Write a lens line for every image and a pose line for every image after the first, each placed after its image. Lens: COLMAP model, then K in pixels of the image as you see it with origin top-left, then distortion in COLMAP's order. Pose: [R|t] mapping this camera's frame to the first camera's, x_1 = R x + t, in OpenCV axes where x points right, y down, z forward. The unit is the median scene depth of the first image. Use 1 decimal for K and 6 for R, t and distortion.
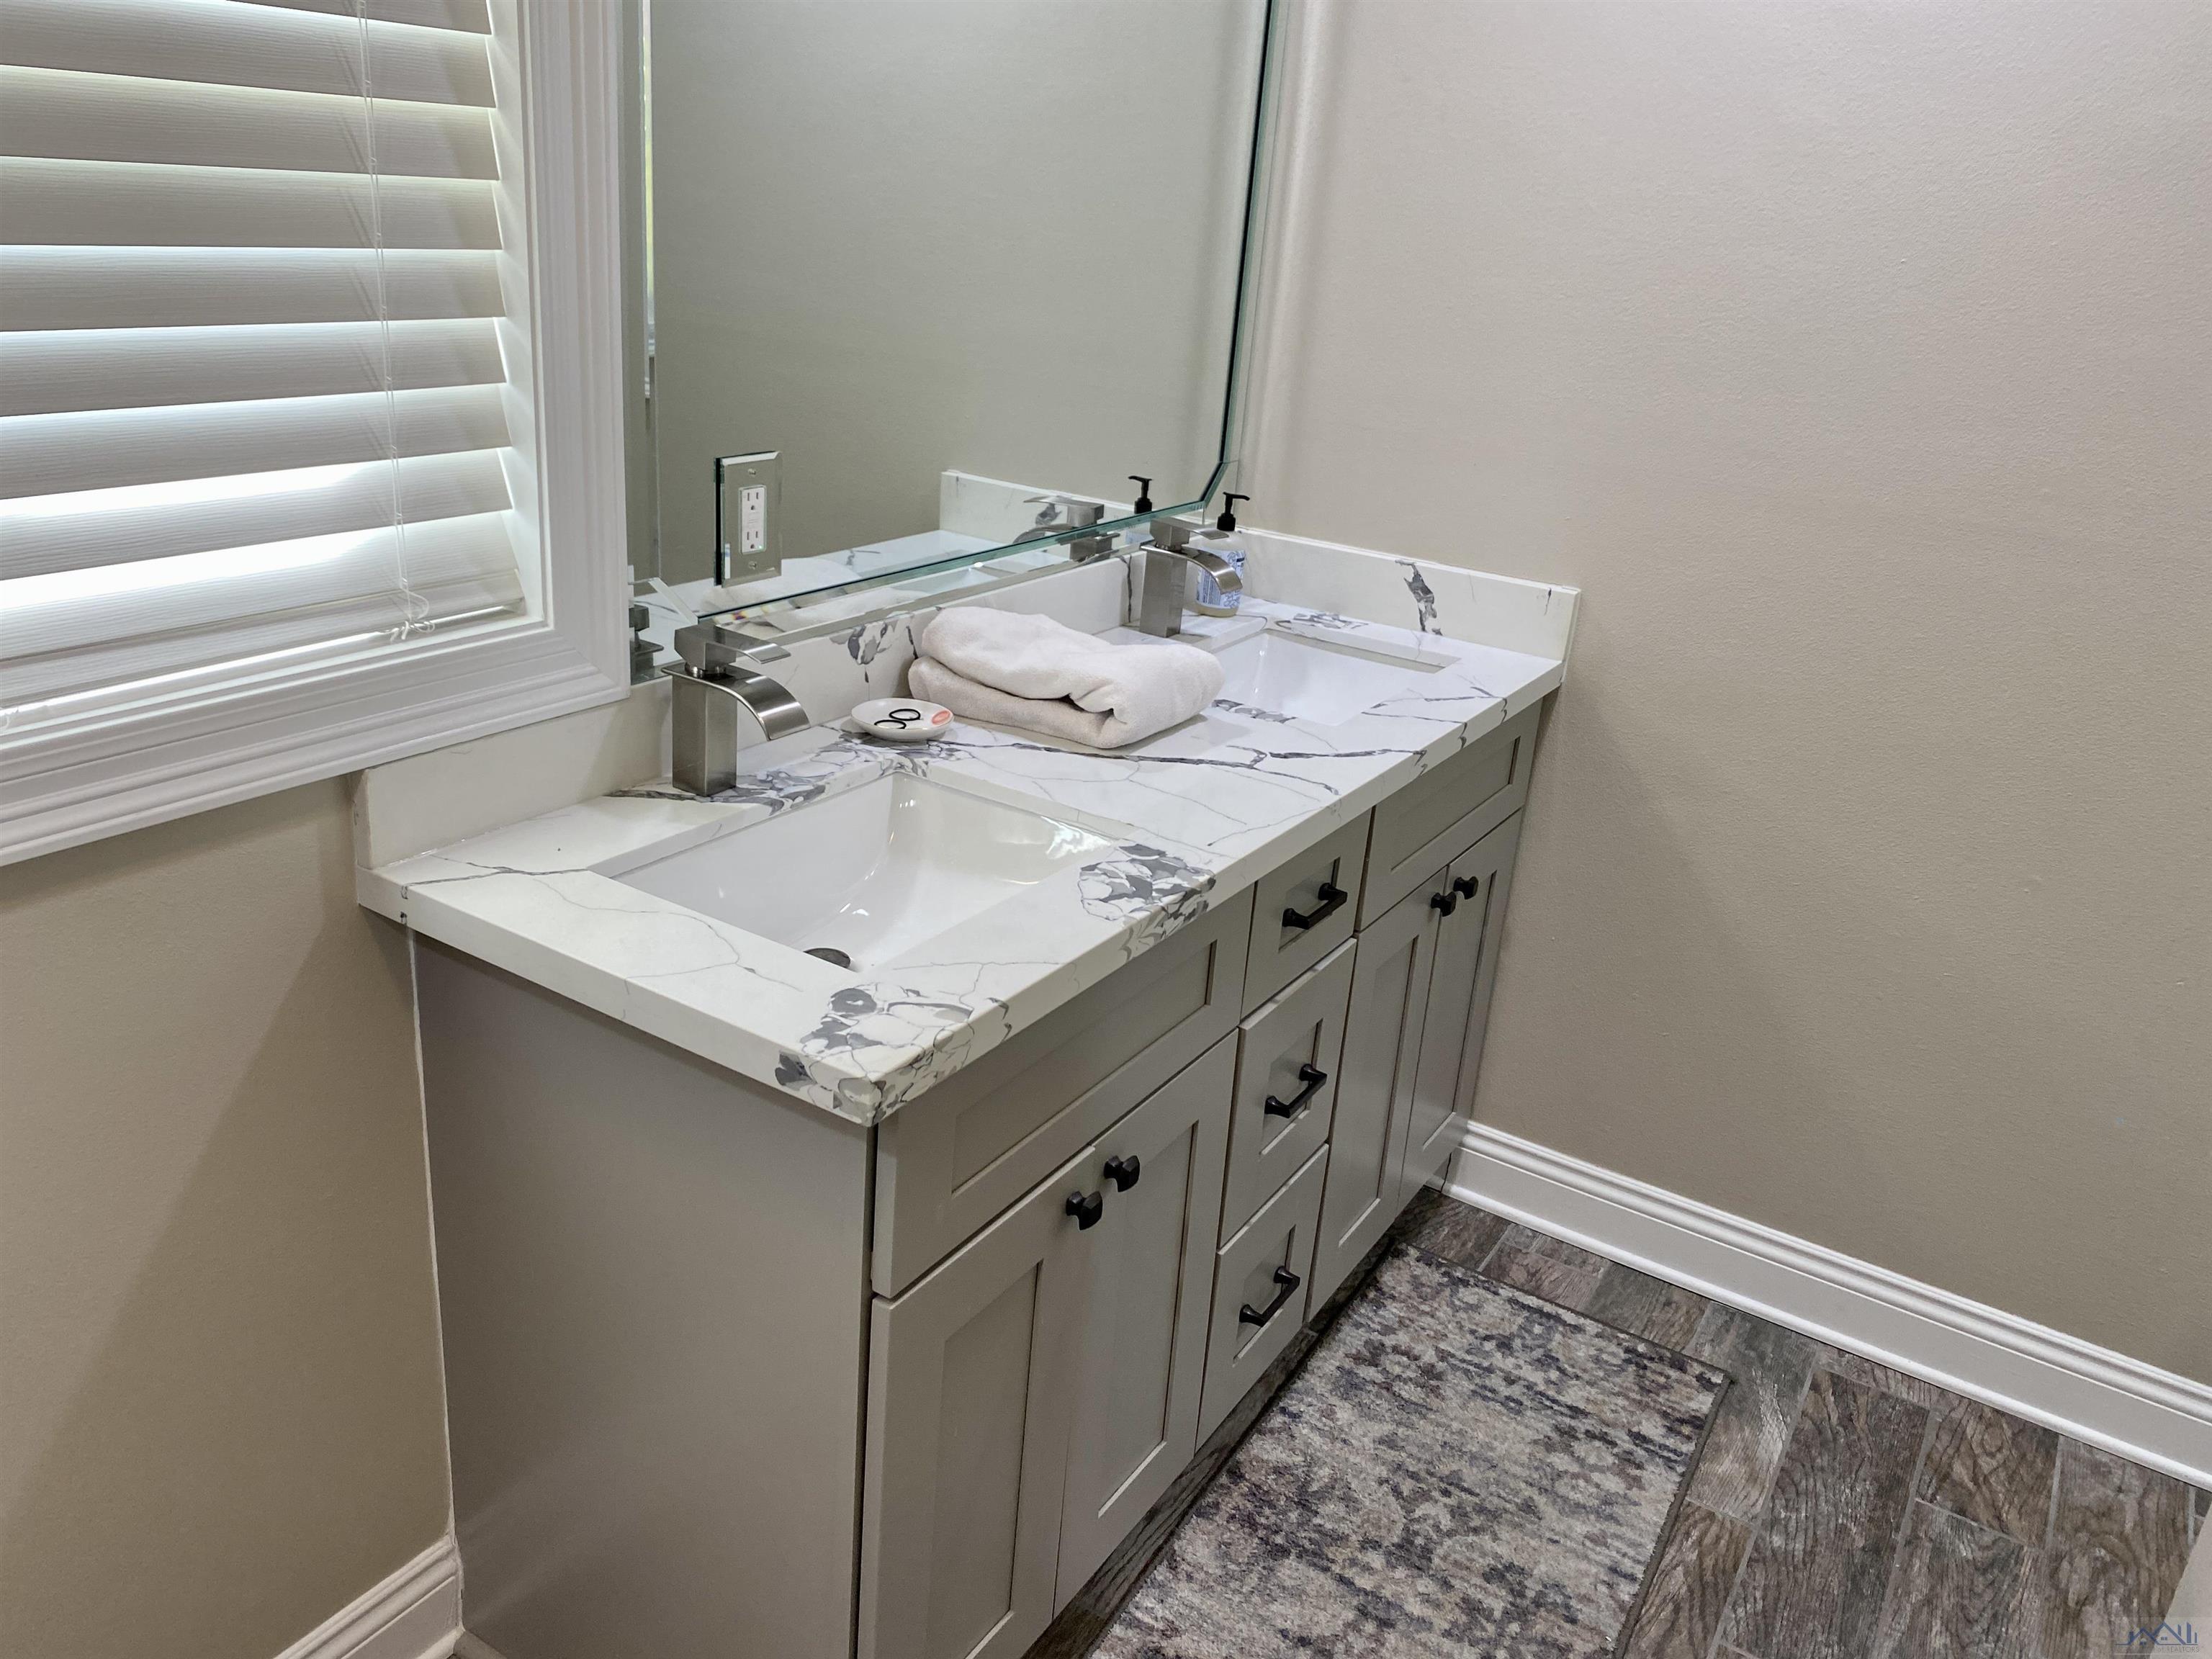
lens RADIAL K [[1689.7, 0, 1105.7], [0, 1689.7, 825.4], [0, 0, 1]] dist [0.038674, -0.051018]
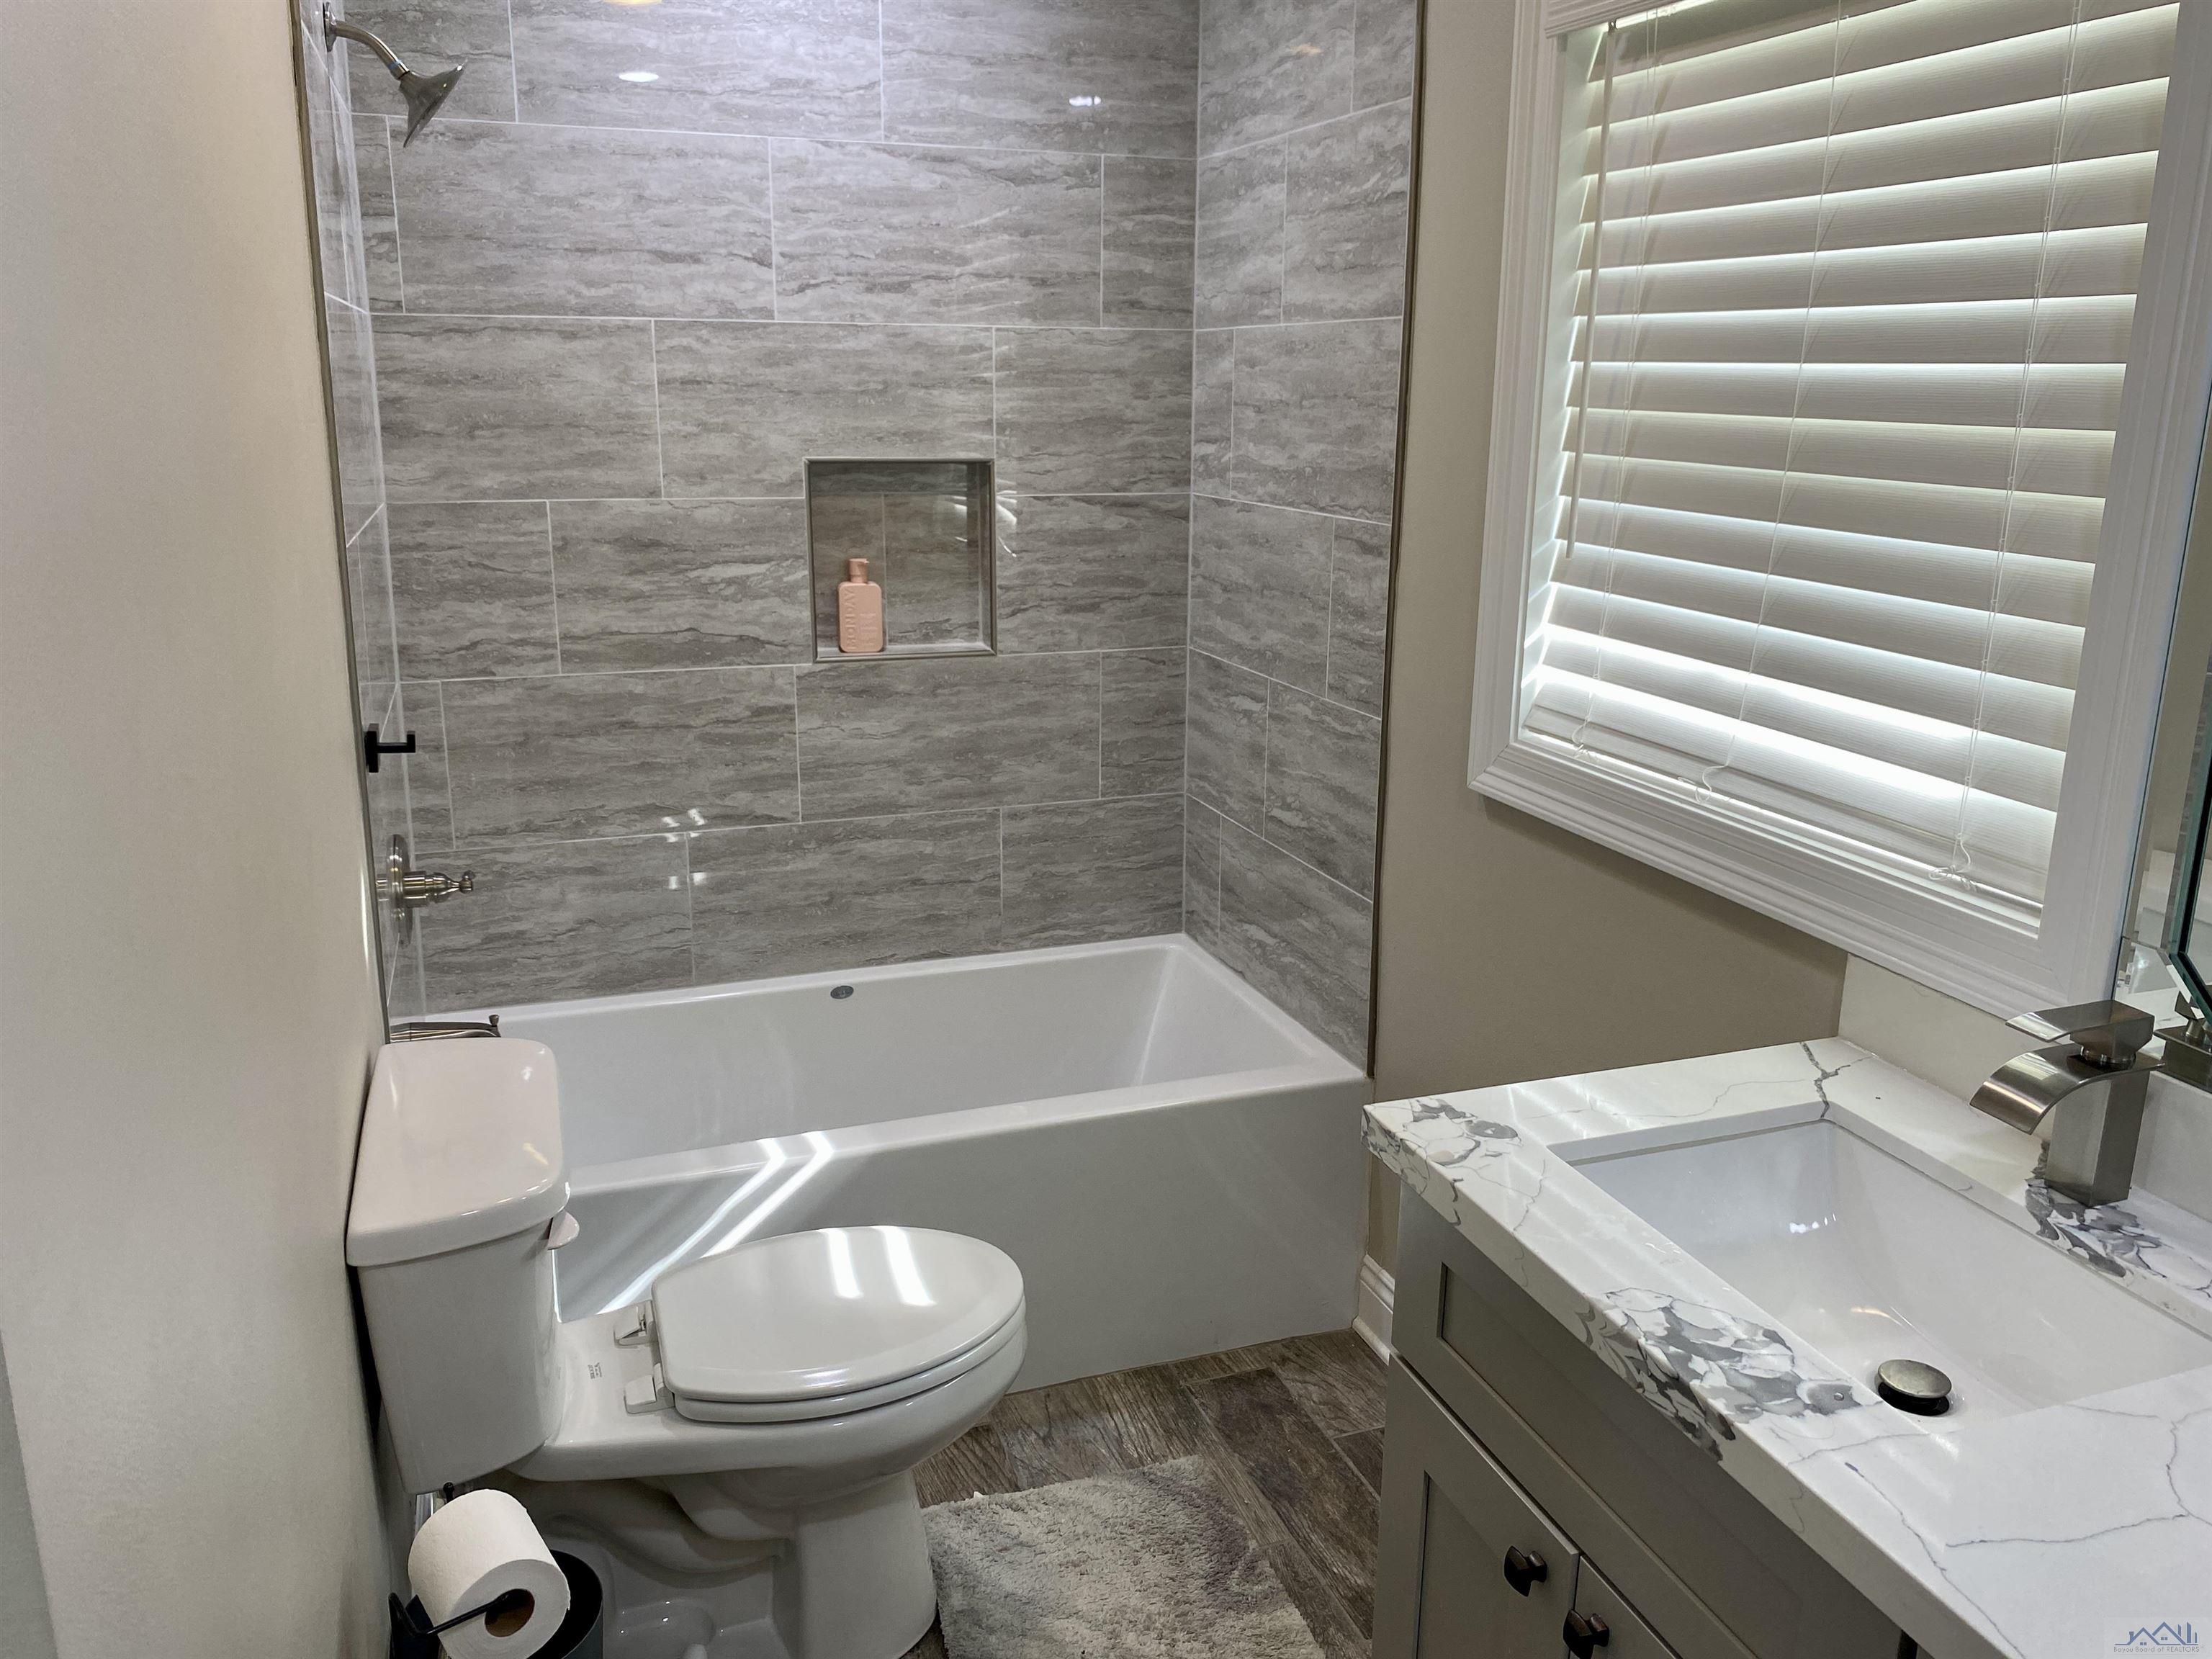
lens RADIAL K [[1689.7, 0, 1105.3], [0, 1689.7, 826.9], [0, 0, 1]] dist [0.038674, -0.051018]
pose [[-0.619548, 0.119950, -0.775740, 0.782558], [-0.339436, 0.850141, 0.402546, -0.395429], [0.707774, 0.512711, -0.485988, 1.103278]]
